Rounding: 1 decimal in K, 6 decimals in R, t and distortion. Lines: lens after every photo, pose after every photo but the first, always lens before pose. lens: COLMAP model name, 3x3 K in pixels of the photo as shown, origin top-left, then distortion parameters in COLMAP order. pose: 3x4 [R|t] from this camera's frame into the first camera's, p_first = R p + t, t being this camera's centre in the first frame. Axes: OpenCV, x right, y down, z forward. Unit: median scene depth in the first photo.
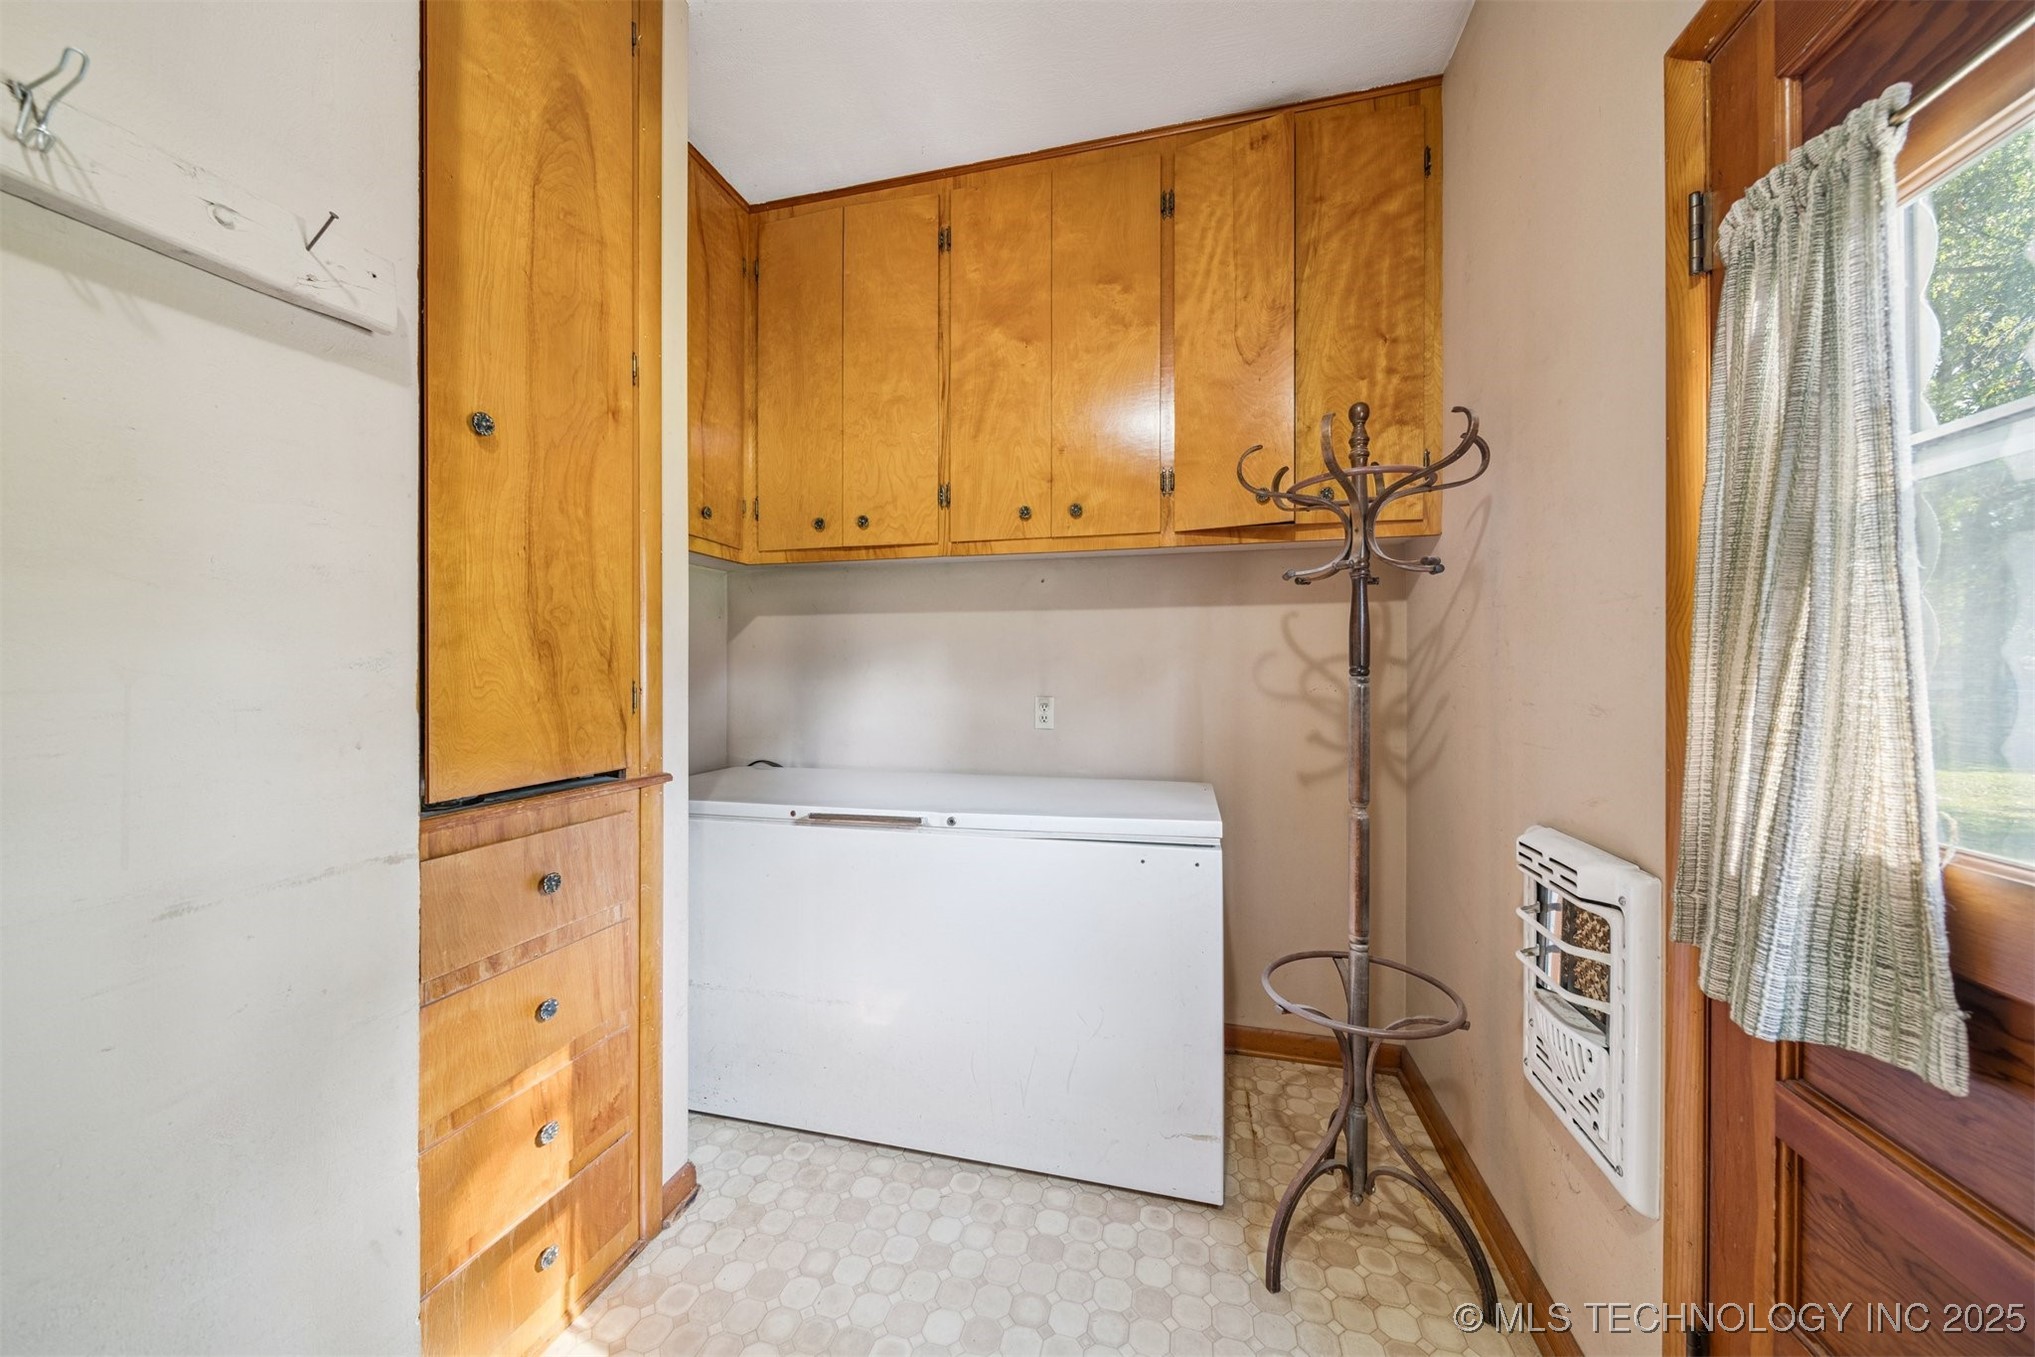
lens RADIAL K [[712.3, 0, 999.6], [0, 712.3, 669.6], [0, 0, 1]] dist [-0.001129, -0.001383]
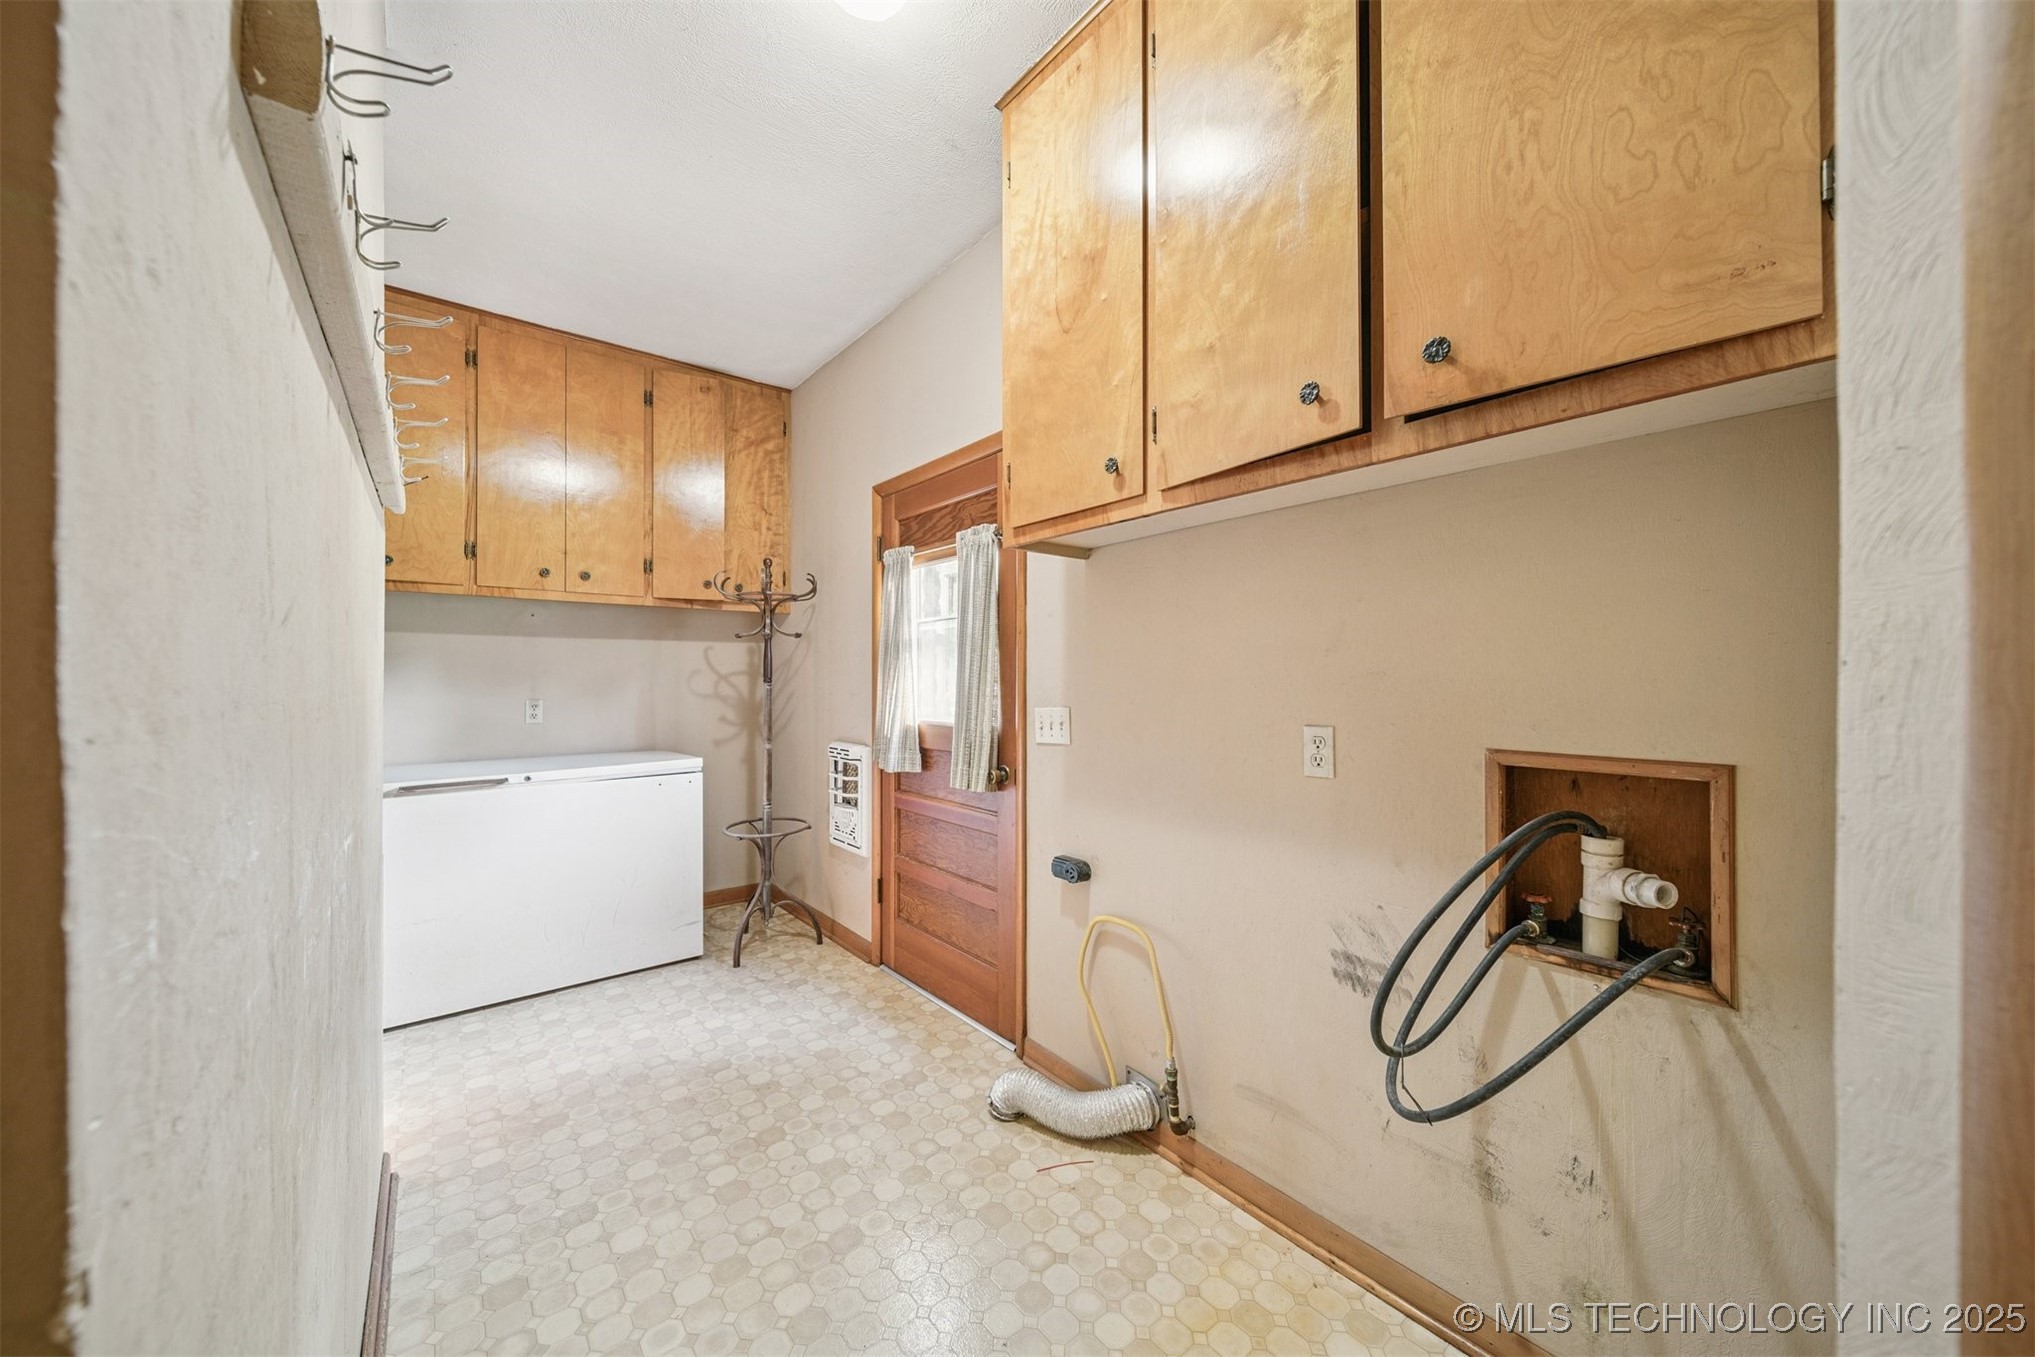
lens RADIAL K [[725.3, 0, 1008.6], [0, 725.3, 677.0], [0, 0, 1]] dist [-0.000125, -0.000205]
pose [[0.591833, 0.002725, 0.806056, -0.689222], [0.000268, 0.999994, -0.003577, -0.000914], [-0.806061, 0.002333, 0.591828, -0.740130]]
